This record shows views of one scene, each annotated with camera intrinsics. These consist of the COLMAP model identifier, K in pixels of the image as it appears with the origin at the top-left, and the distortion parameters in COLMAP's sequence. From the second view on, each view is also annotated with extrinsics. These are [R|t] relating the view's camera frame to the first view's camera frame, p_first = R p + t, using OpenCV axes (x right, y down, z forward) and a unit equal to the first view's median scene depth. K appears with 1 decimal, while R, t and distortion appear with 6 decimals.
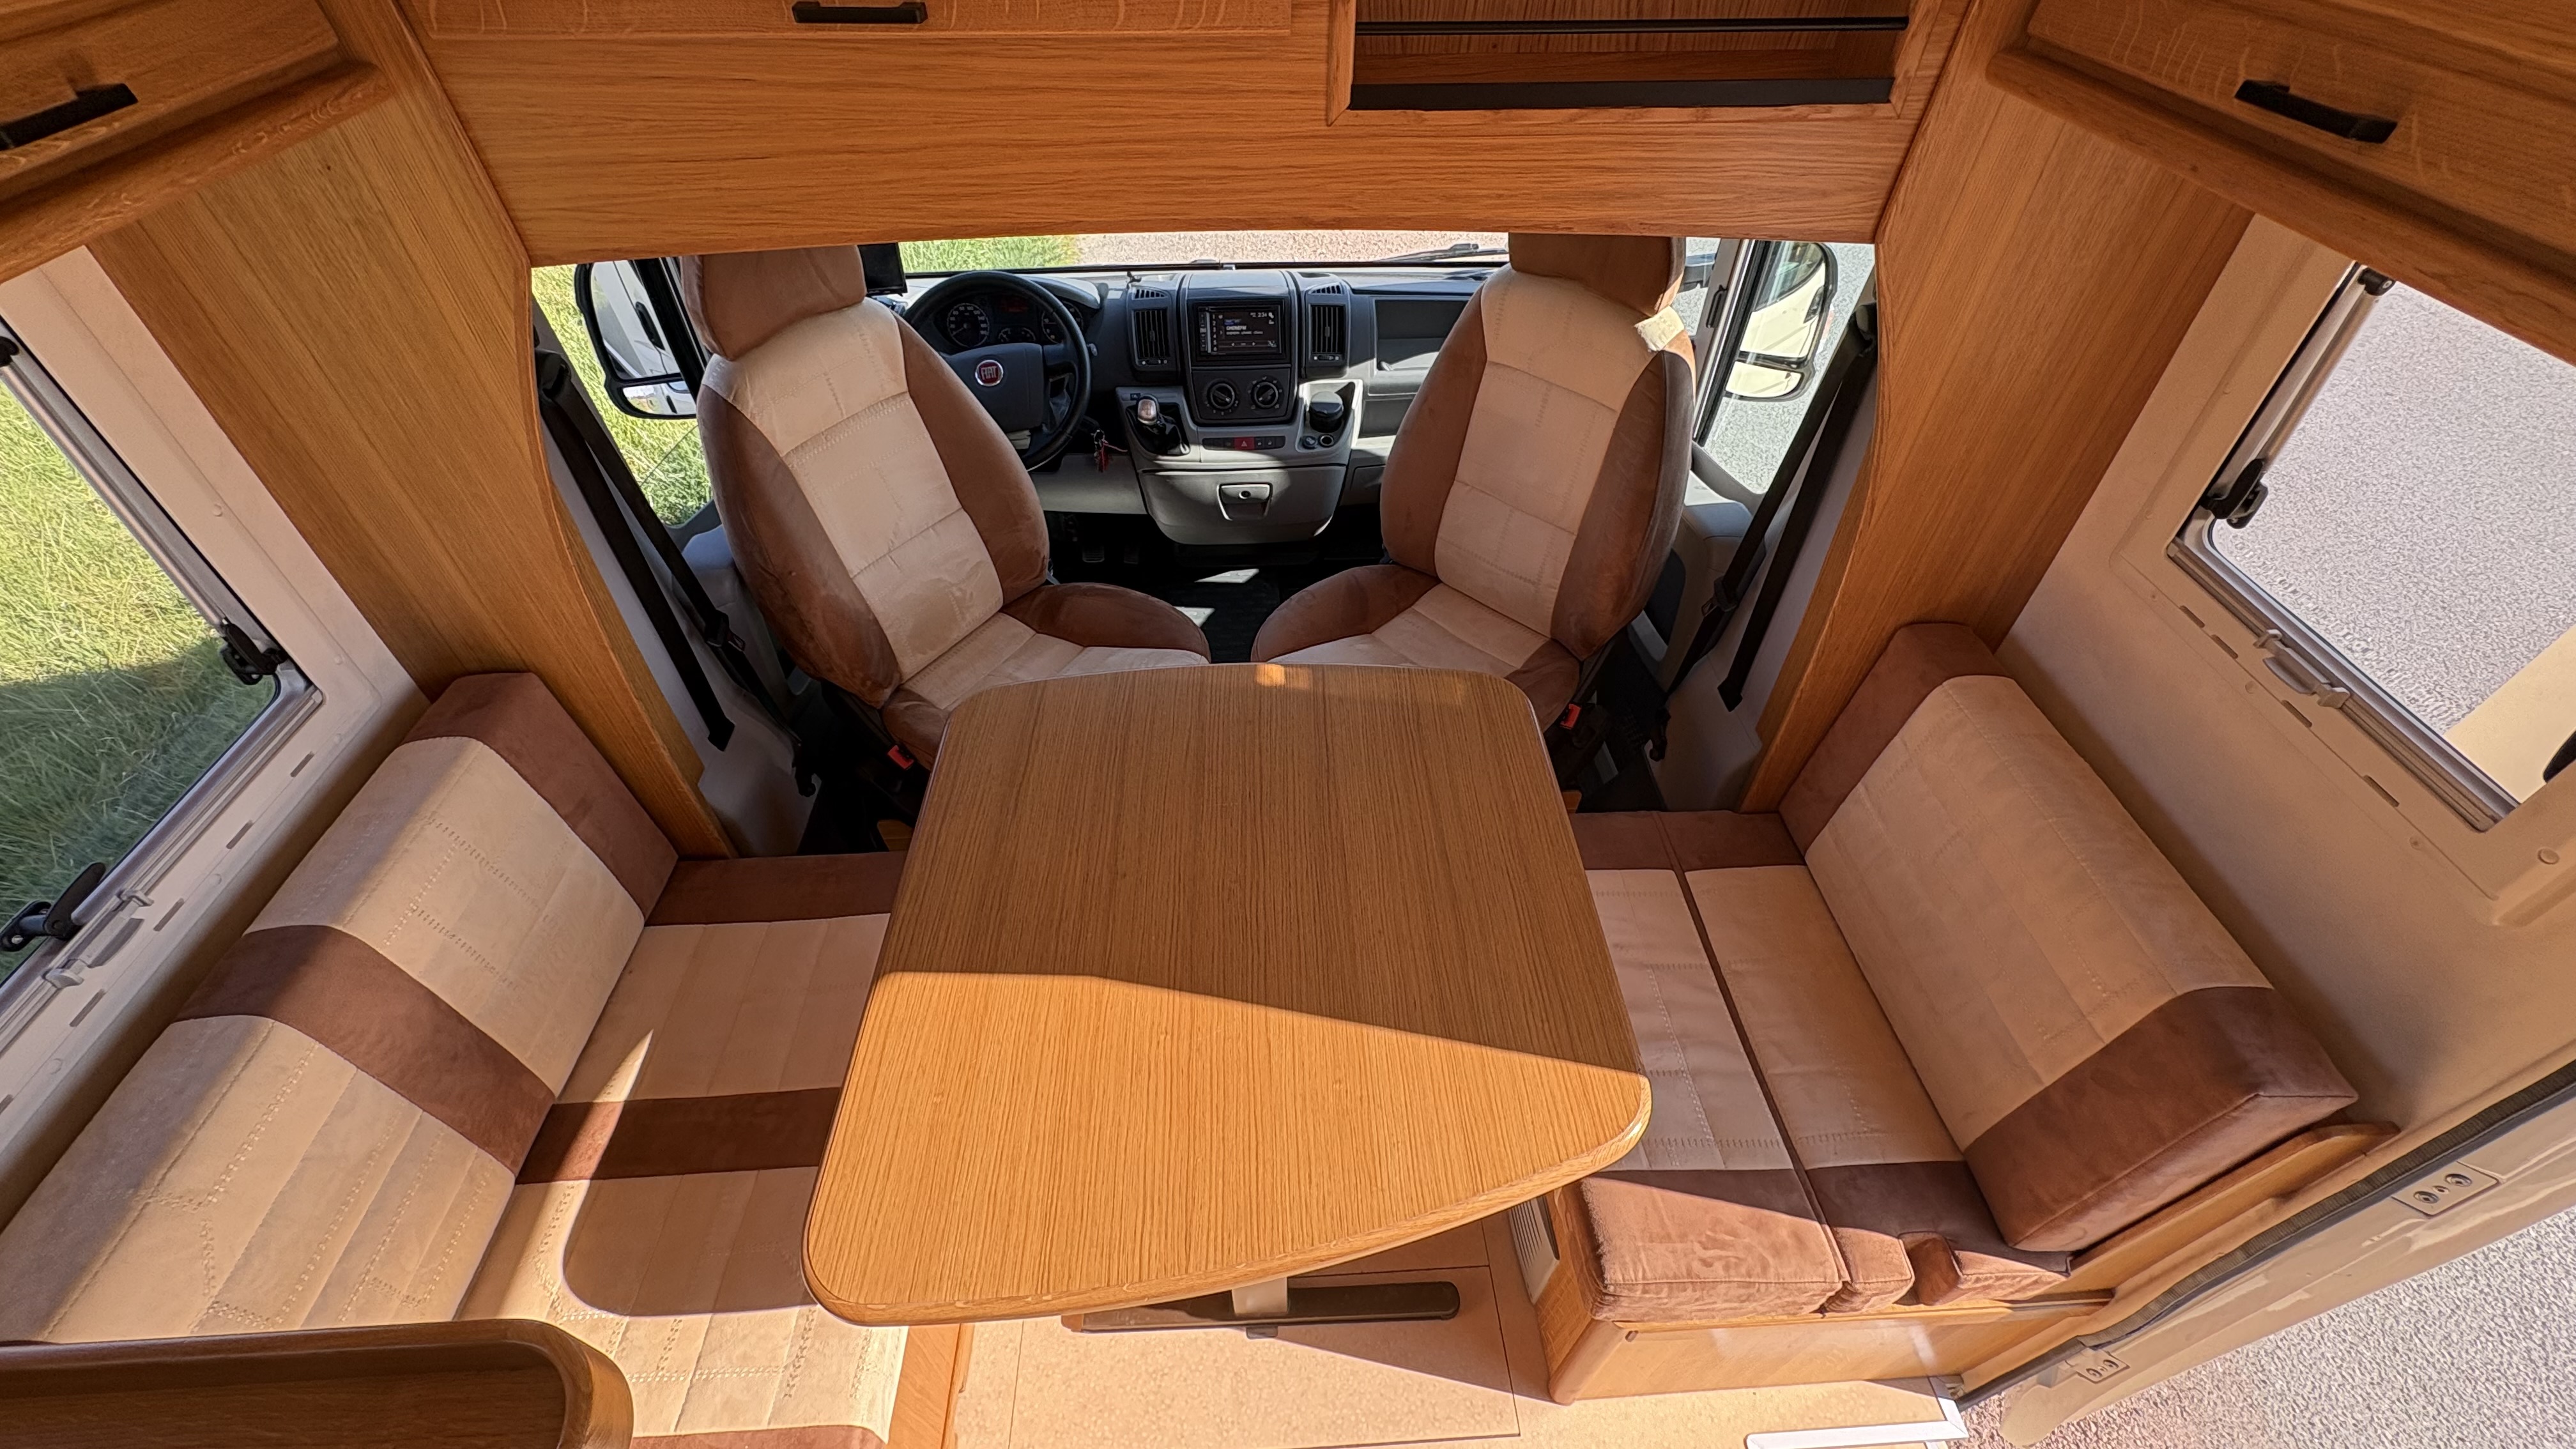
lens RADIAL K [[1031.3, 0, 1284.2], [0, 1031.3, 720.3], [0, 0, 1]] dist [0.002584, 0.000153]
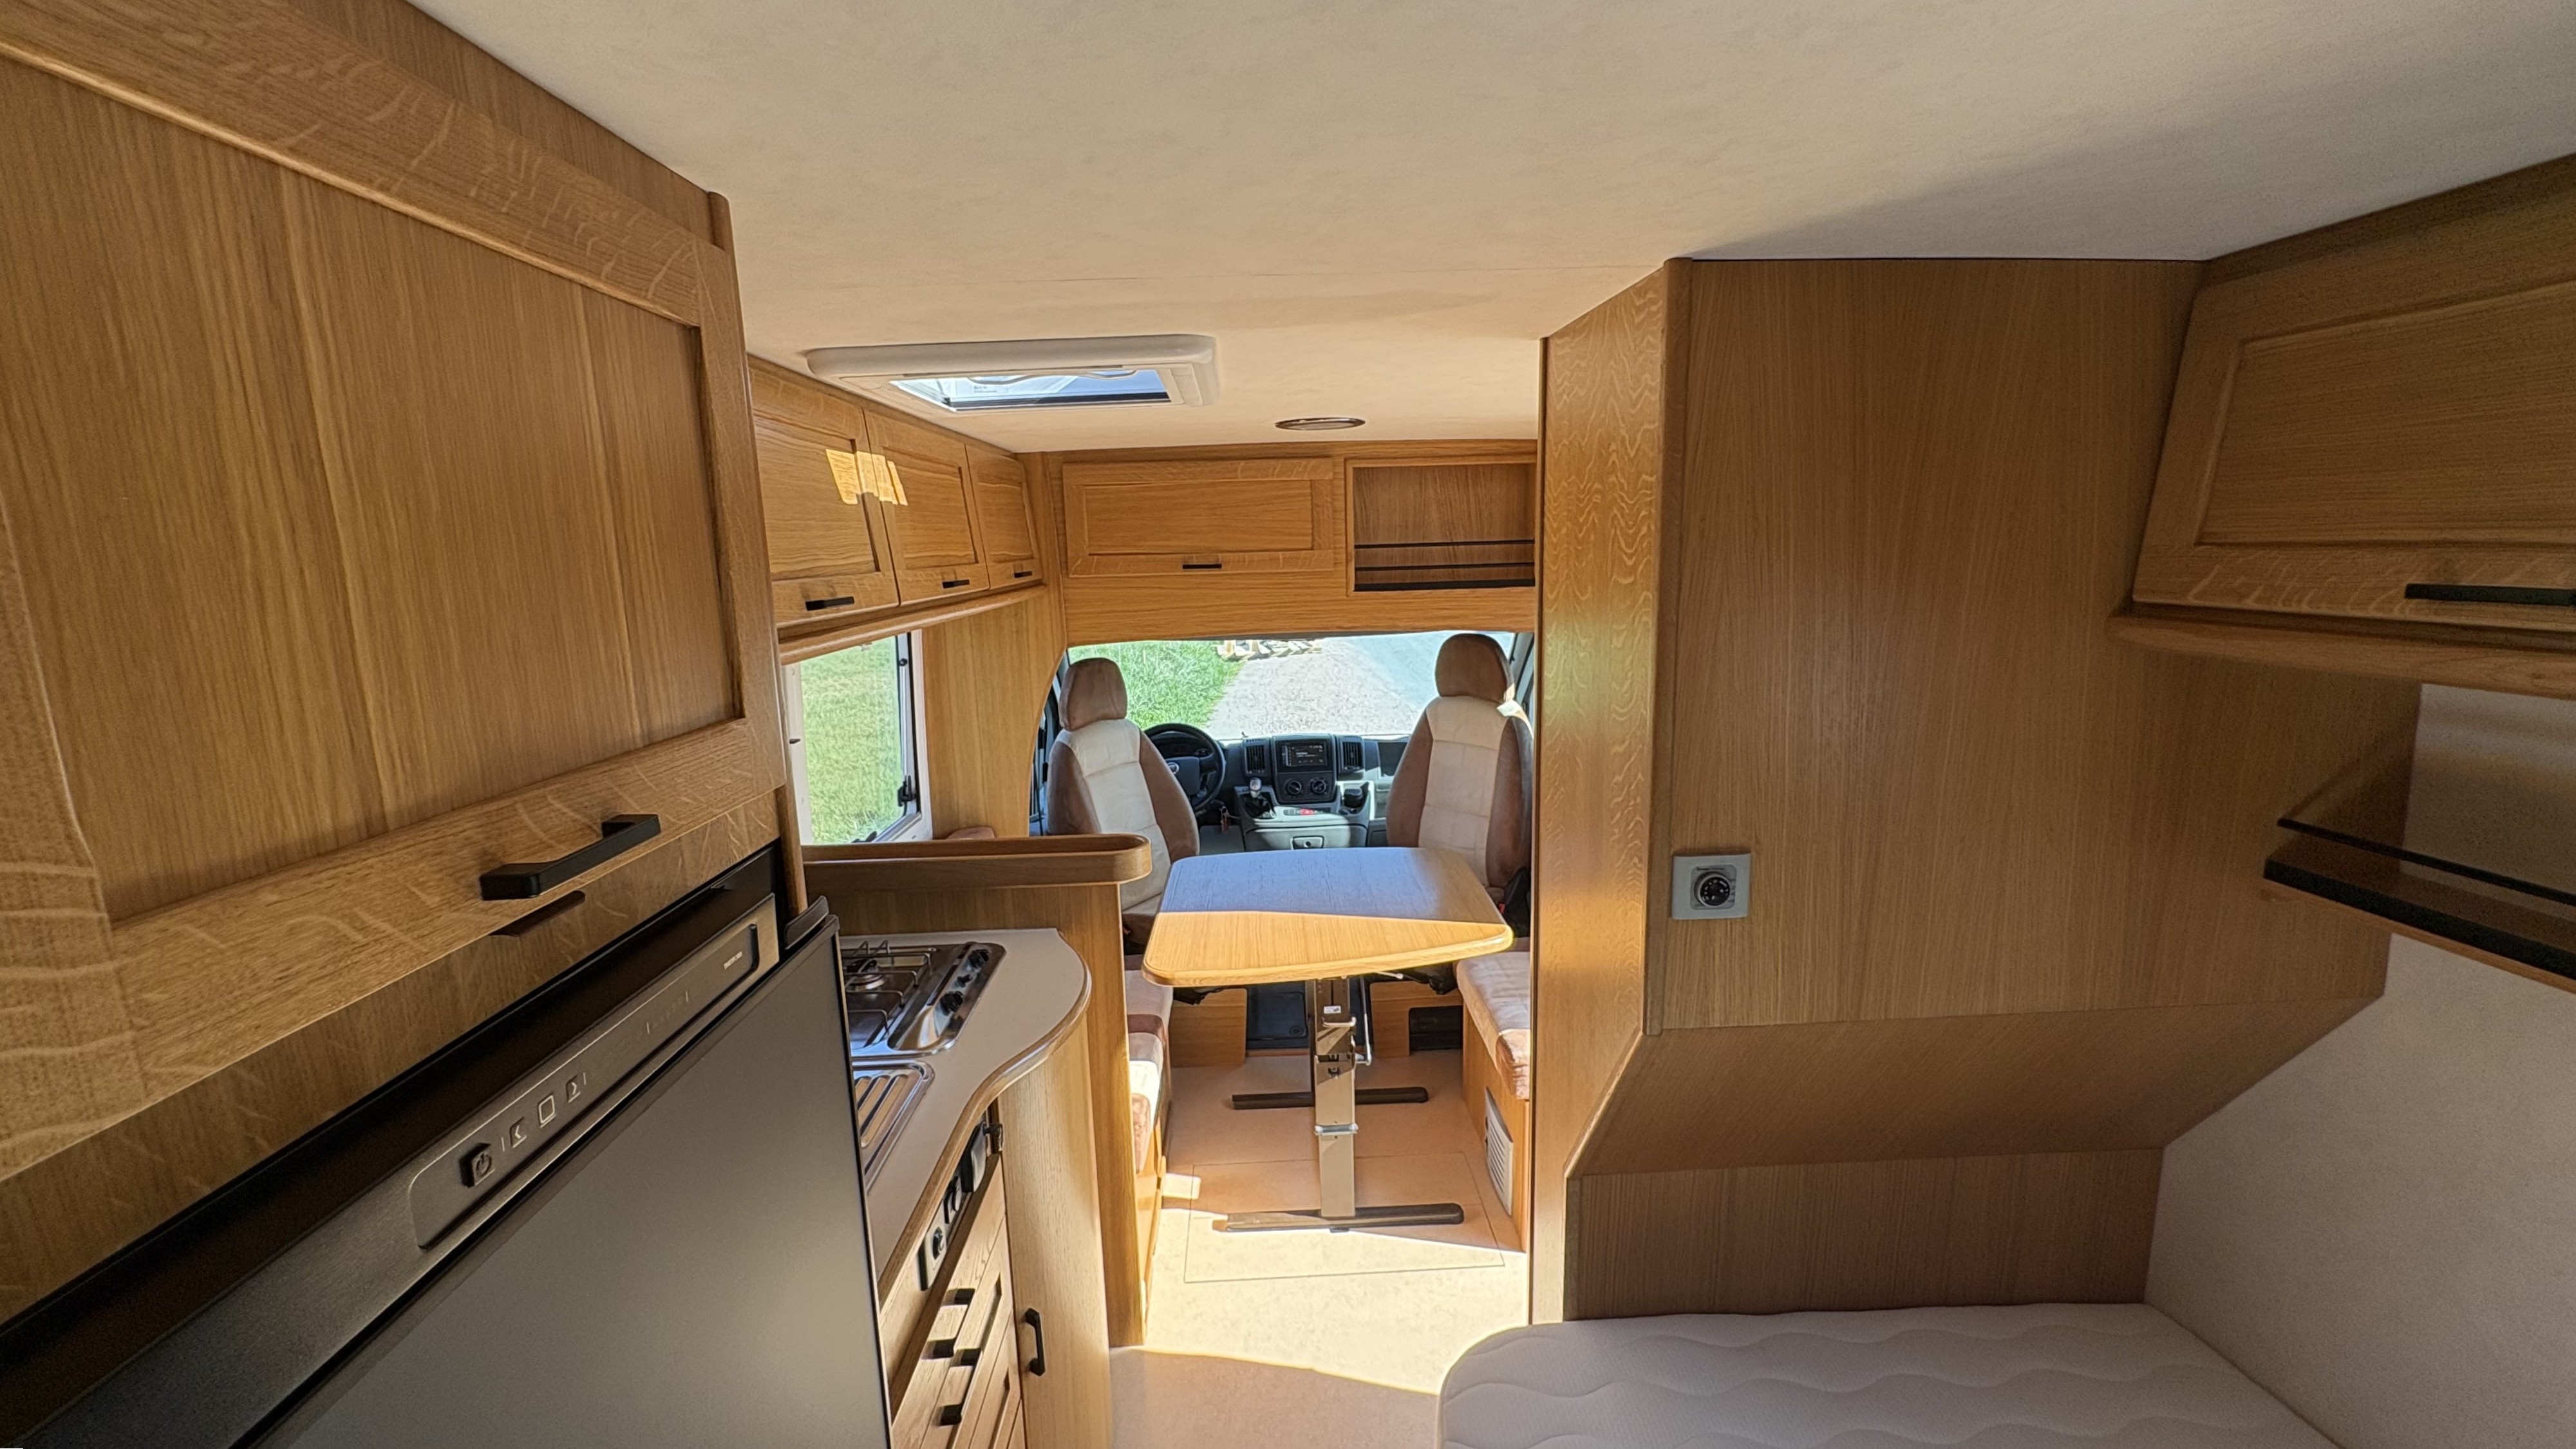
lens RADIAL K [[1031.2, 0, 1275.4], [0, 1031.2, 719.1], [0, 0, 1]] dist [0.002584, 0.000153]
pose [[0.999207, -0.026944, -0.029316, -0.037203], [0.005395, 0.821090, -0.570773, 0.605051], [0.039450, 0.570162, 0.820585, -0.531356]]
